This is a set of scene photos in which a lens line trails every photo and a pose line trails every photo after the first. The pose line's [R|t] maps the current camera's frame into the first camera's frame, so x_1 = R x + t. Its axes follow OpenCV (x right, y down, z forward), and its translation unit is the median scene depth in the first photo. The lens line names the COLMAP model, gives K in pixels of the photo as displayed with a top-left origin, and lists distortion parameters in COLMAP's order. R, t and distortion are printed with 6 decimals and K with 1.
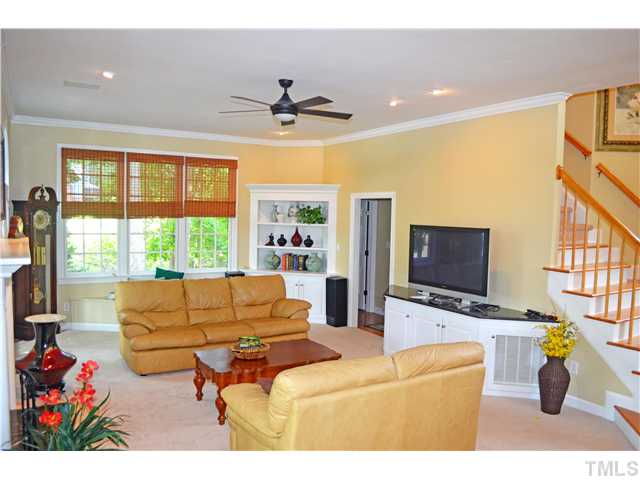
lens RADIAL K [[502.8, 0, 320.0], [0, 502.8, 240.0], [0, 0, 1]] dist [-0.085667, 0.014733]
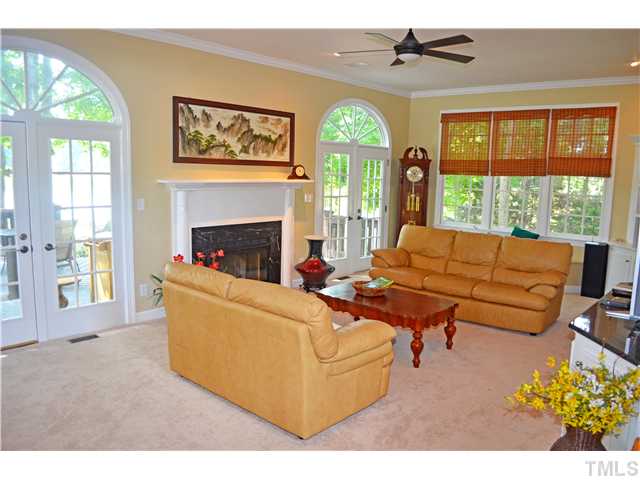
lens RADIAL K [[502.8, 0, 320.0], [0, 502.8, 240.0], [0, 0, 1]] dist [-0.085667, 0.014733]
pose [[0.270702, 0.127028, -0.954245, 0.599290], [-0.068945, 0.991269, 0.112398, -0.000881], [0.960191, 0.035364, 0.277096, 0.409832]]
